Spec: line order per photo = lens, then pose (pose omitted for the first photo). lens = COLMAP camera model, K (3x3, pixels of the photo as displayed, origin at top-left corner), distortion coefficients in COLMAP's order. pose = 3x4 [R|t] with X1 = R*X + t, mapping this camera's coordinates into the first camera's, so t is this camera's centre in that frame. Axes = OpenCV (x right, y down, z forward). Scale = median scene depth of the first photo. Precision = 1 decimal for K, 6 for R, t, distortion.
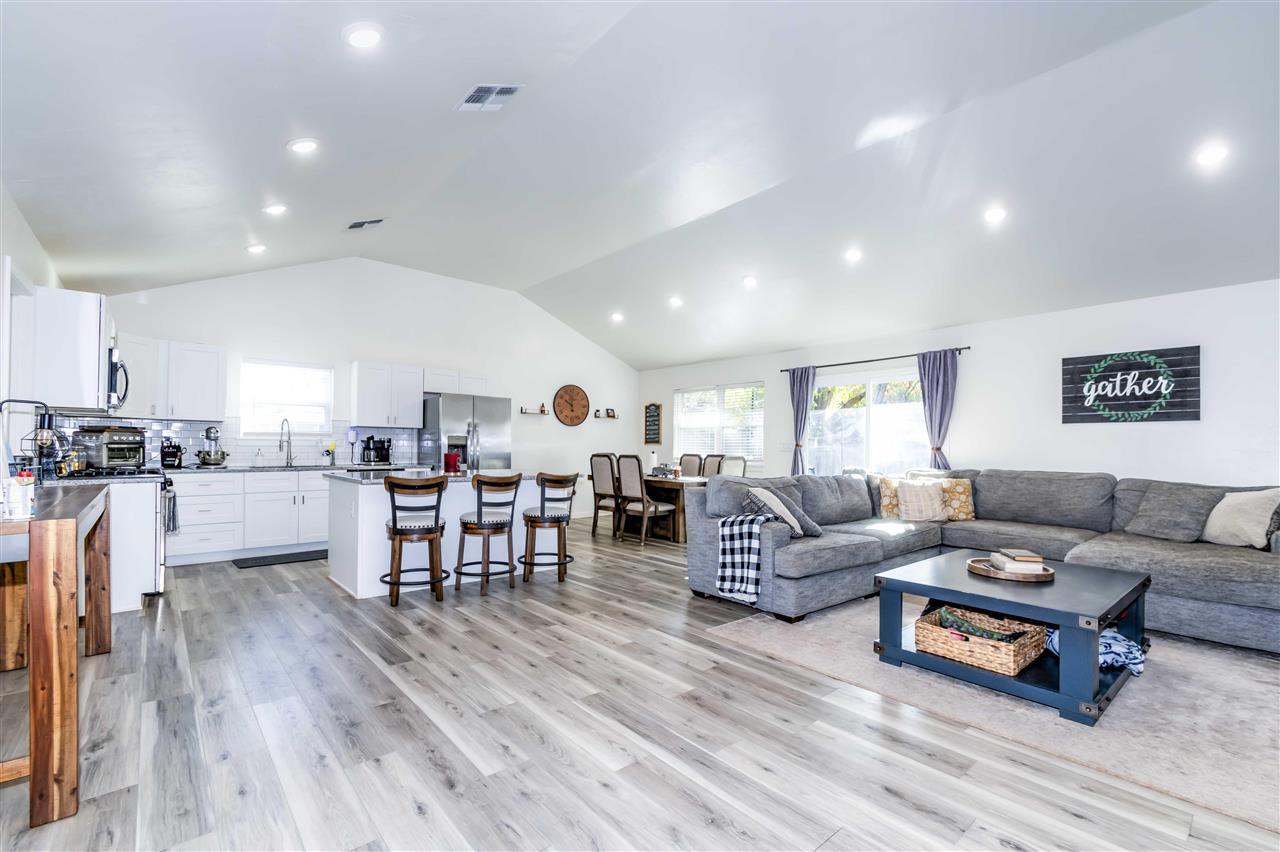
lens RADIAL K [[561.1, 0, 642.6], [0, 561.1, 443.6], [0, 0, 1]] dist [0.005111, -0.000111]
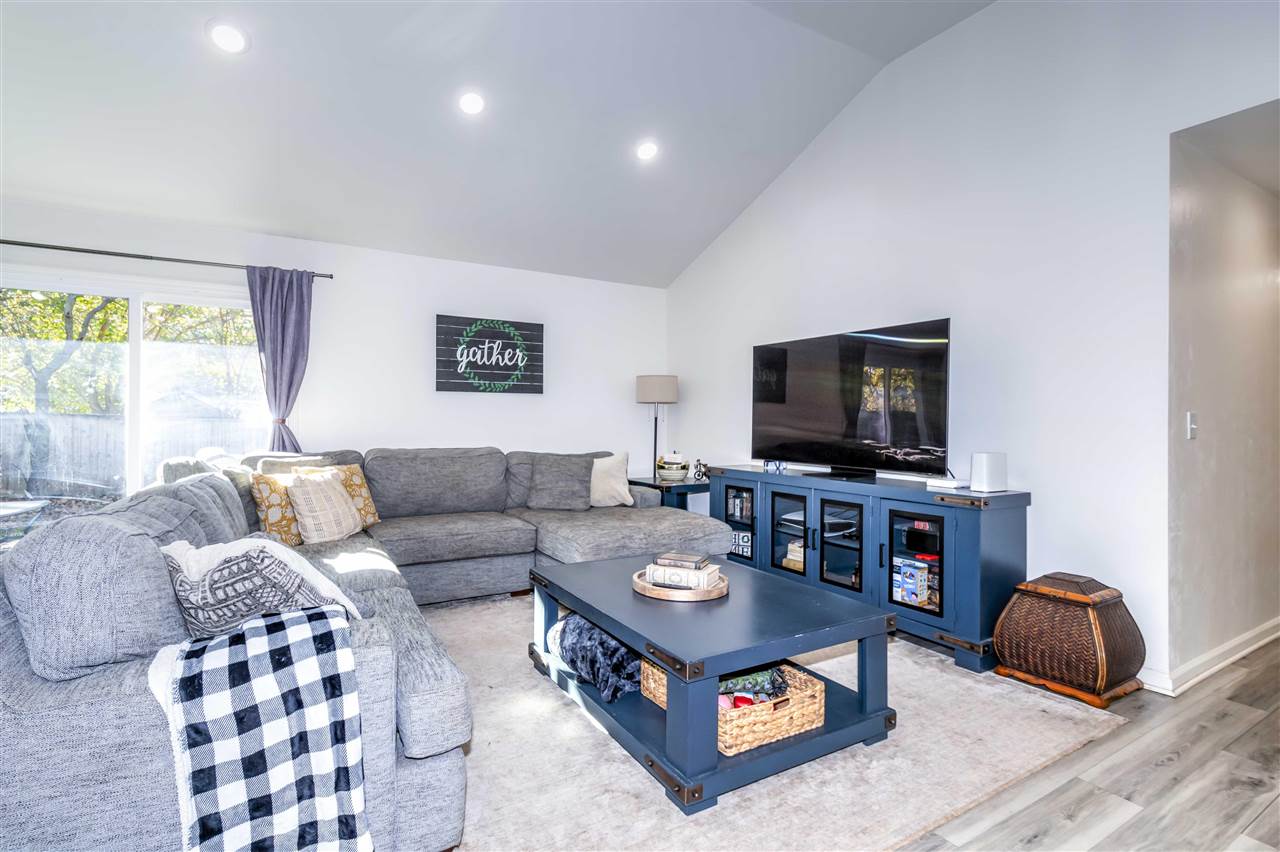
lens RADIAL K [[598.9, 0, 614.2], [0, 598.9, 422.9], [0, 0, 1]] dist [0.003702, 0.000385]
pose [[0.191602, -0.008410, 0.981437, -0.104515], [-0.009327, 0.999903, 0.010389, 0.000826], [-0.981428, -0.011145, 0.191505, 0.637723]]
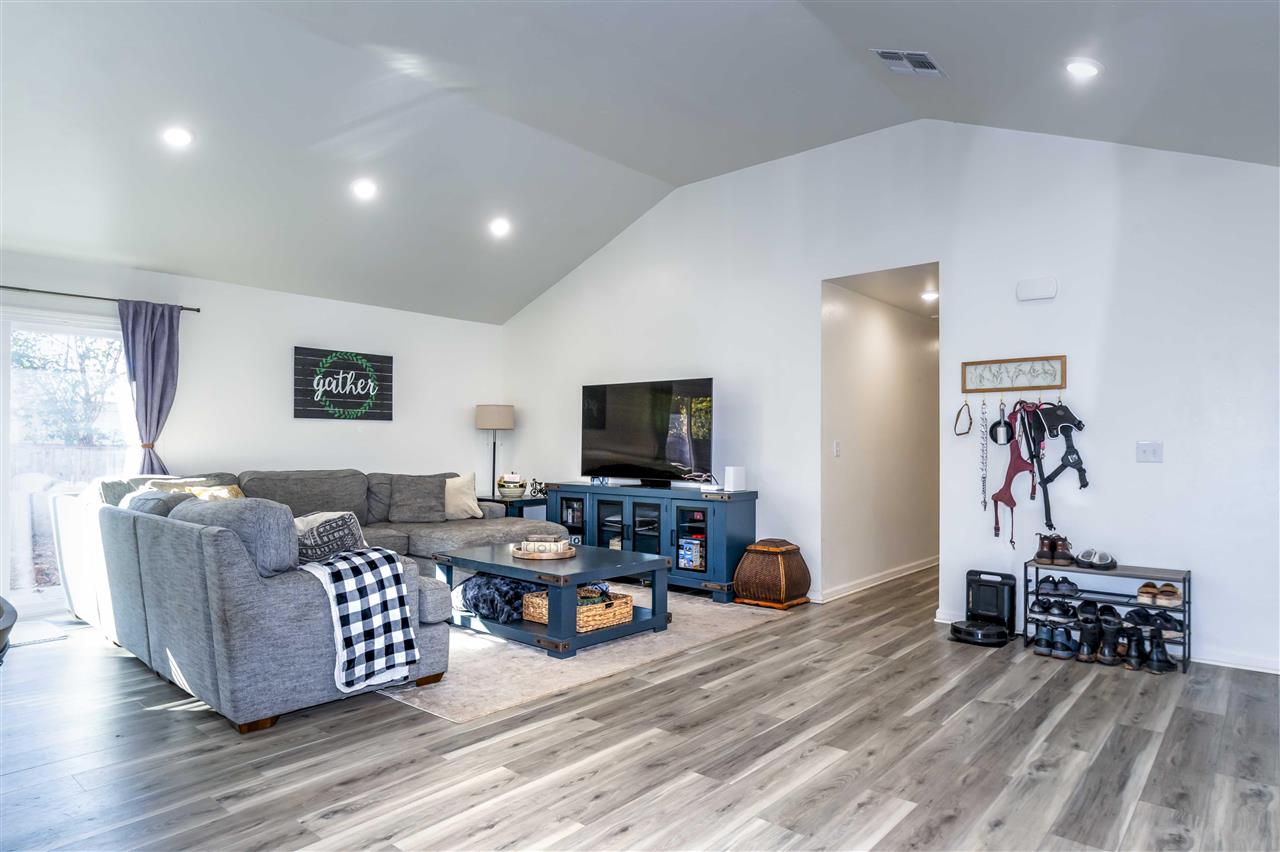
lens RADIAL K [[741.8, 0, 655.0], [0, 741.8, 443.4], [0, 0, 1]] dist [-0.003317, -0.000274]
pose [[-0.159568, -0.003968, 0.987179, -0.607104], [-0.011894, 0.999927, 0.002097, -0.003708], [-0.987115, -0.011407, -0.159603, 0.696411]]
